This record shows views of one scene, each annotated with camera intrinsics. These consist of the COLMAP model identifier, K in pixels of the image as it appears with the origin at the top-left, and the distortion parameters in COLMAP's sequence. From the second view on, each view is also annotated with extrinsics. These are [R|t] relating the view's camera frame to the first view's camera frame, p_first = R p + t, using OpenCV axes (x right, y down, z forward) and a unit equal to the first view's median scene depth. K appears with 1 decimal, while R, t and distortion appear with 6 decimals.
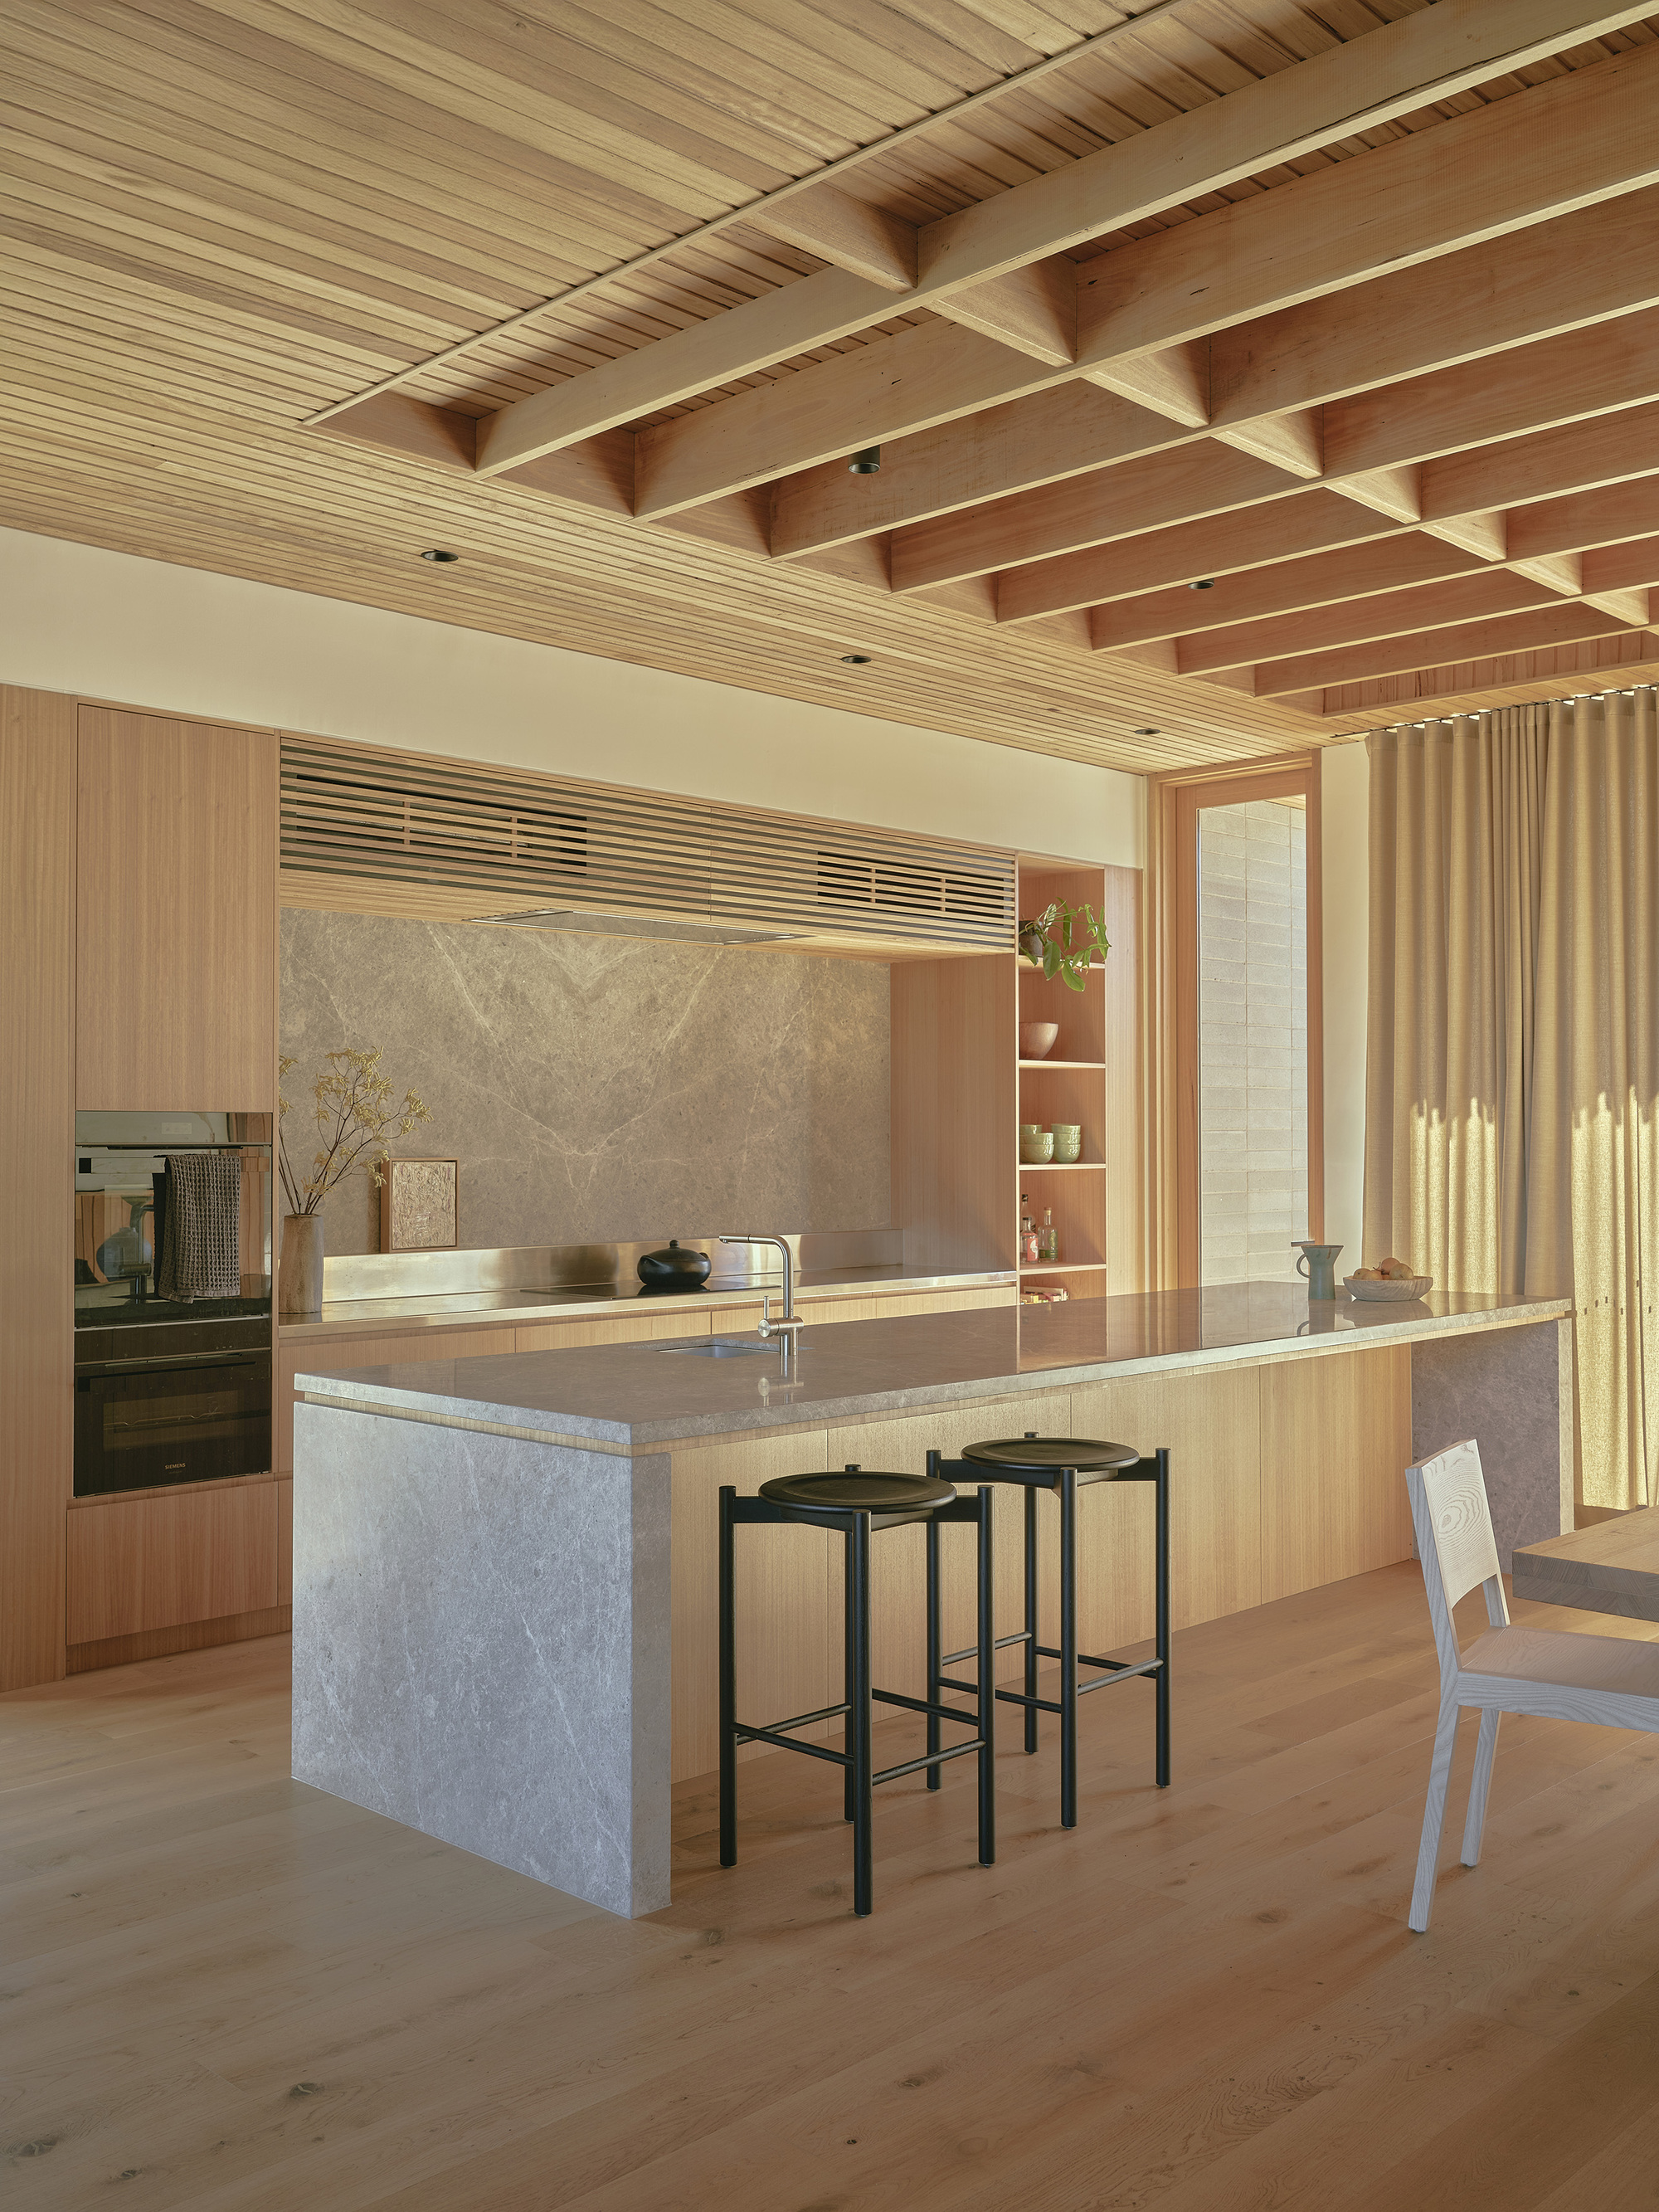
lens RADIAL K [[2002.1, 0, 830.8], [0, 2002.1, 1118.2], [0, 0, 1]] dist [-0.020473, -0.006263]
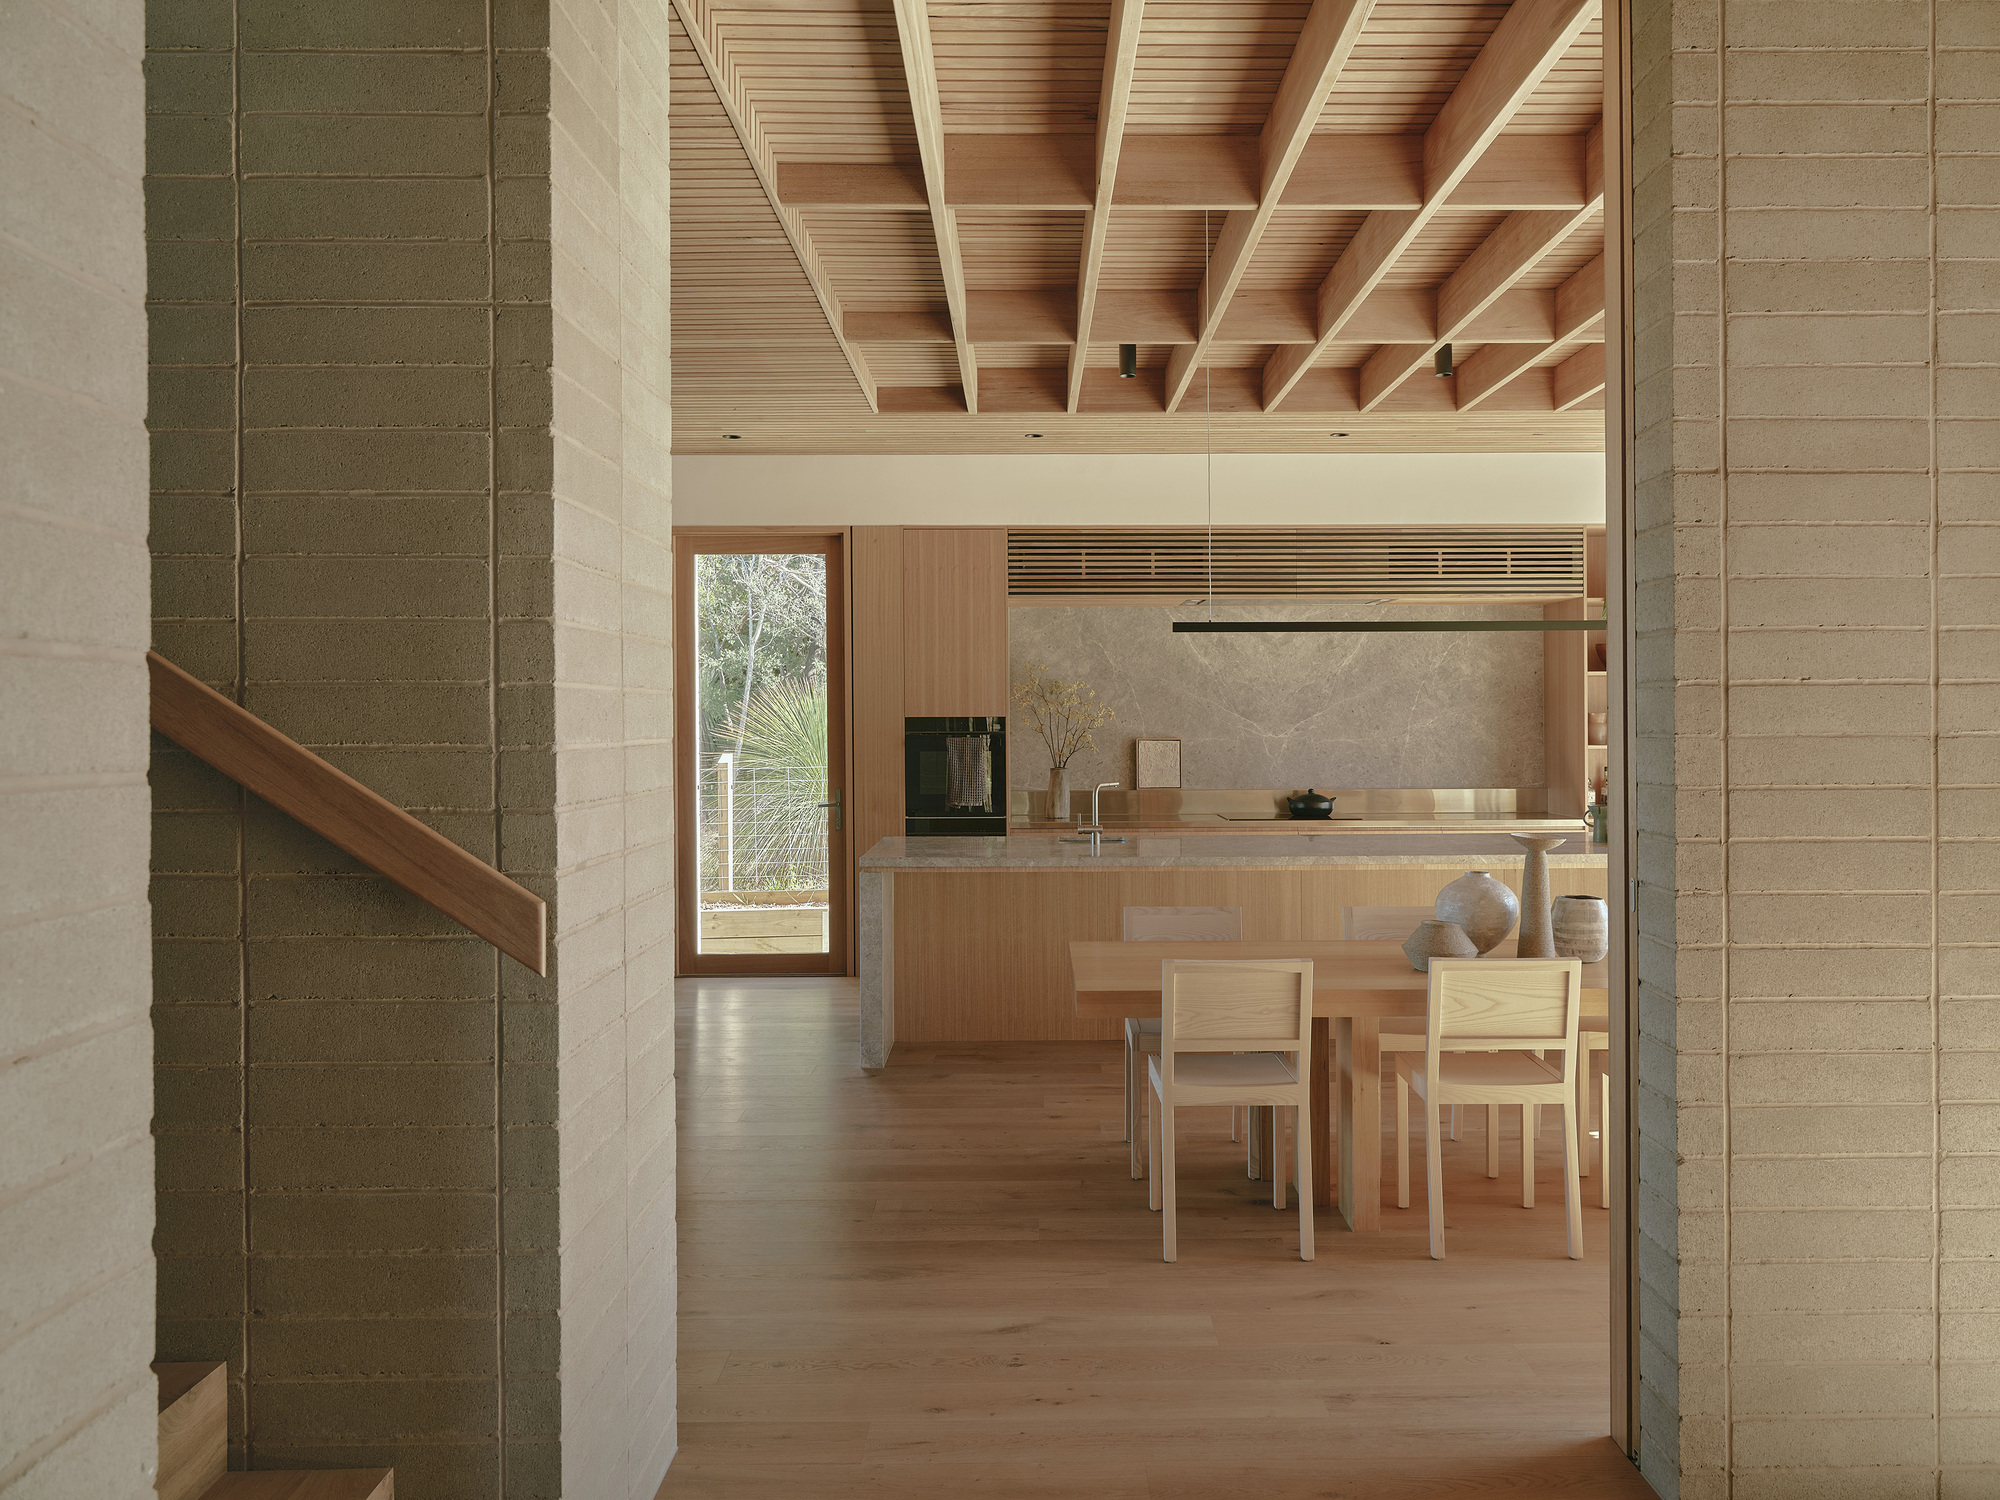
lens RADIAL K [[1503.8, 0, 1000.8], [0, 1503.8, 736.0], [0, 0, 1]] dist [0.008746, -0.001645]
pose [[0.707055, 0.006630, -0.707127, 0.620469], [0.011824, 0.999705, 0.021196, -0.012222], [0.707060, -0.023348, 0.706768, -0.060920]]
